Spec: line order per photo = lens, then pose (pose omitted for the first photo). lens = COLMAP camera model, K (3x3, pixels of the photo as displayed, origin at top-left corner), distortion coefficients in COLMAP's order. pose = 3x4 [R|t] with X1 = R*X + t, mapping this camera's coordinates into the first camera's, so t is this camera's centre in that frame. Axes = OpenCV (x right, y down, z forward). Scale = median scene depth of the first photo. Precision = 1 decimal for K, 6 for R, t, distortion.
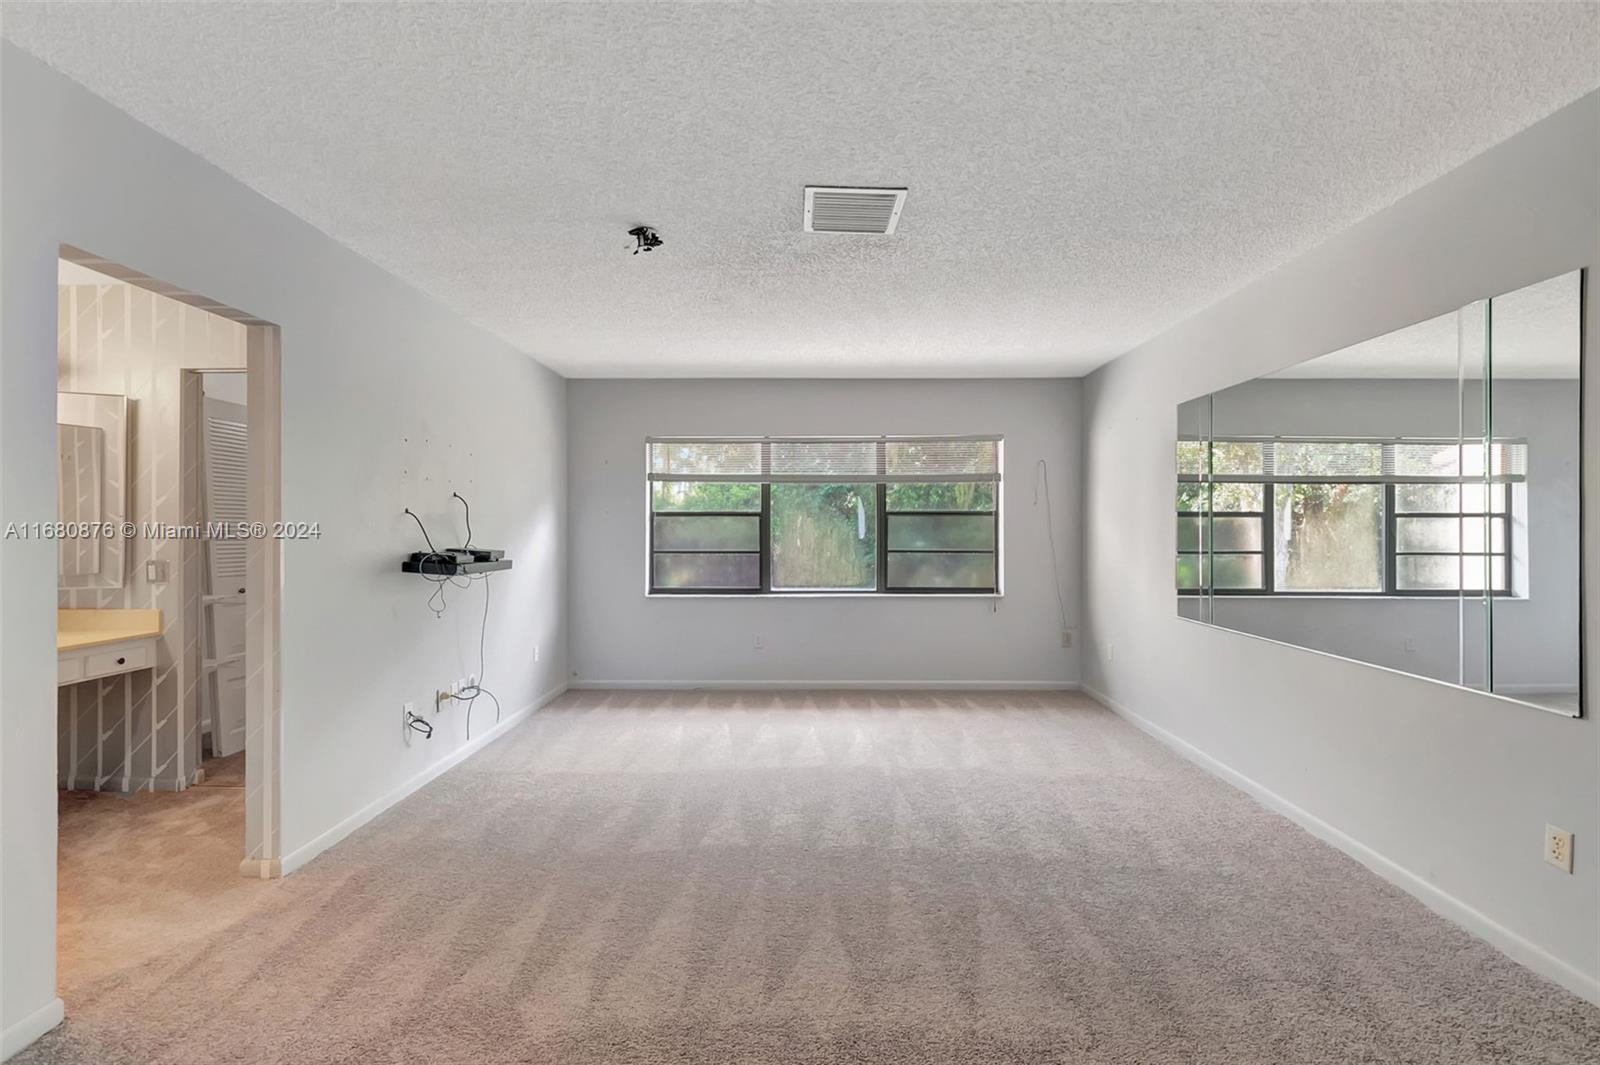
lens RADIAL K [[700.4, 0, 822.2], [0, 700.4, 526.6], [0, 0, 1]] dist [0.001616, -0.002360]
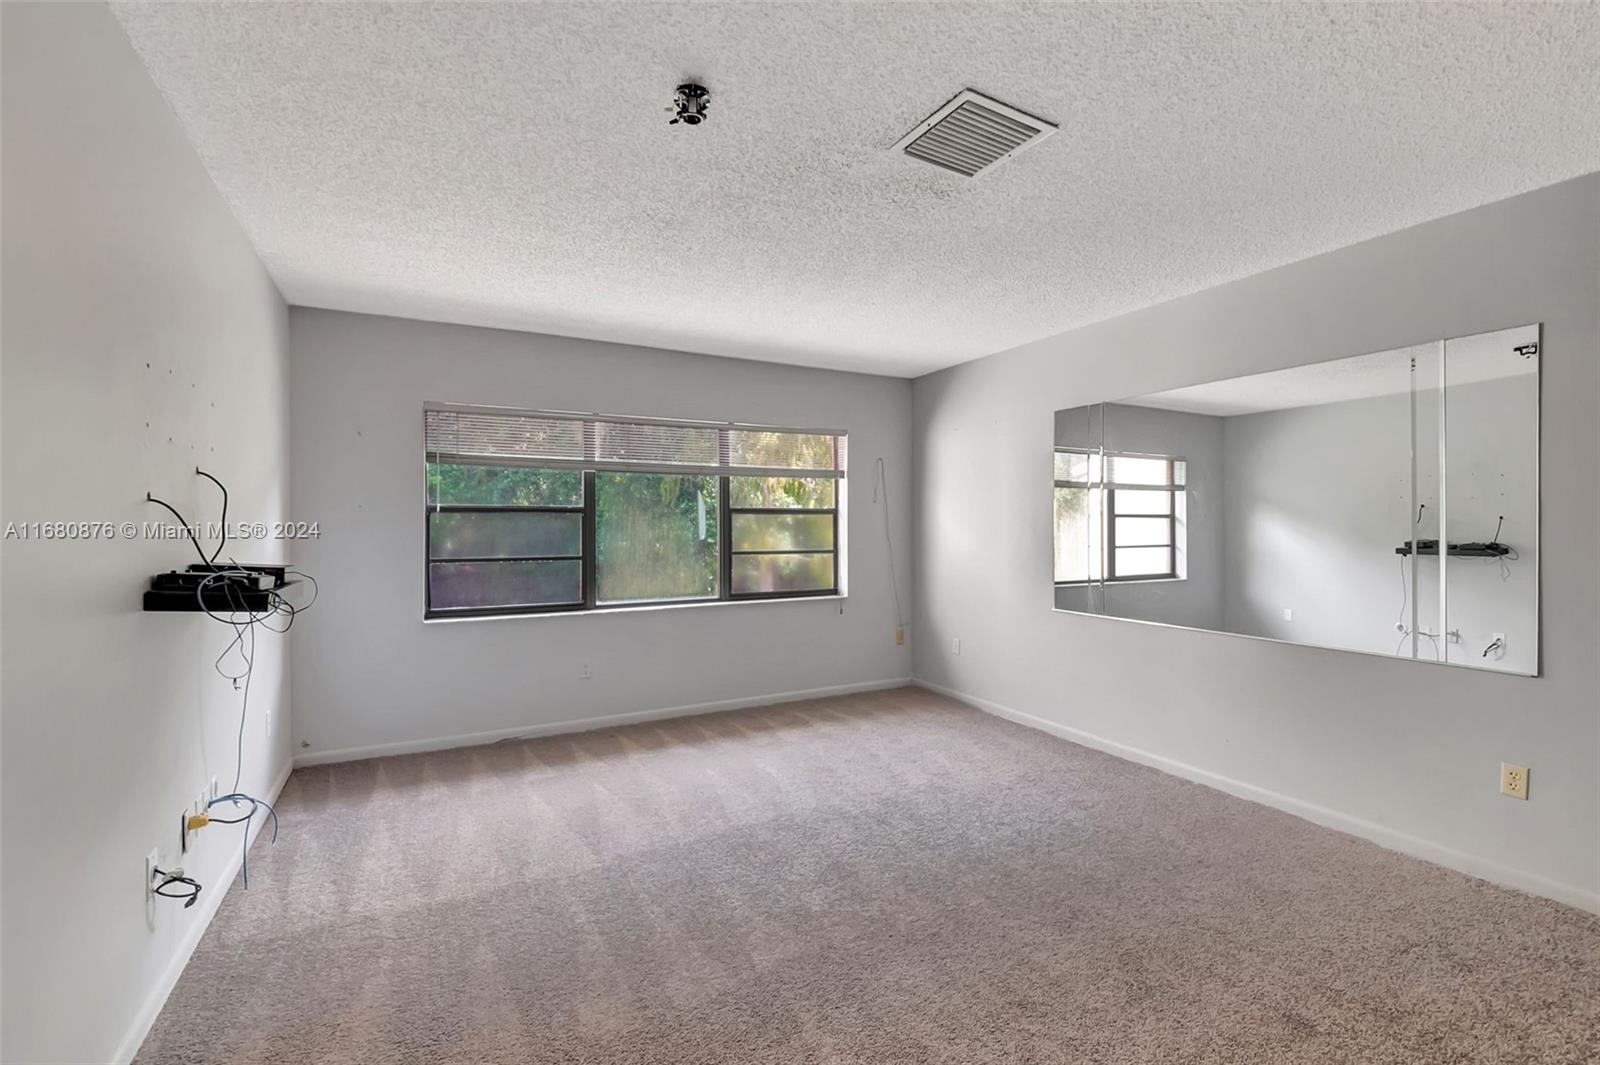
lens RADIAL K [[700.4, 0, 803.3], [0, 700.4, 525.5], [0, 0, 1]] dist [0.001616, -0.002360]
pose [[0.885957, -0.001788, 0.463765, -0.237820], [0.001117, 0.999998, 0.001721, -0.001298], [-0.463767, -0.001006, 0.885957, 0.171270]]
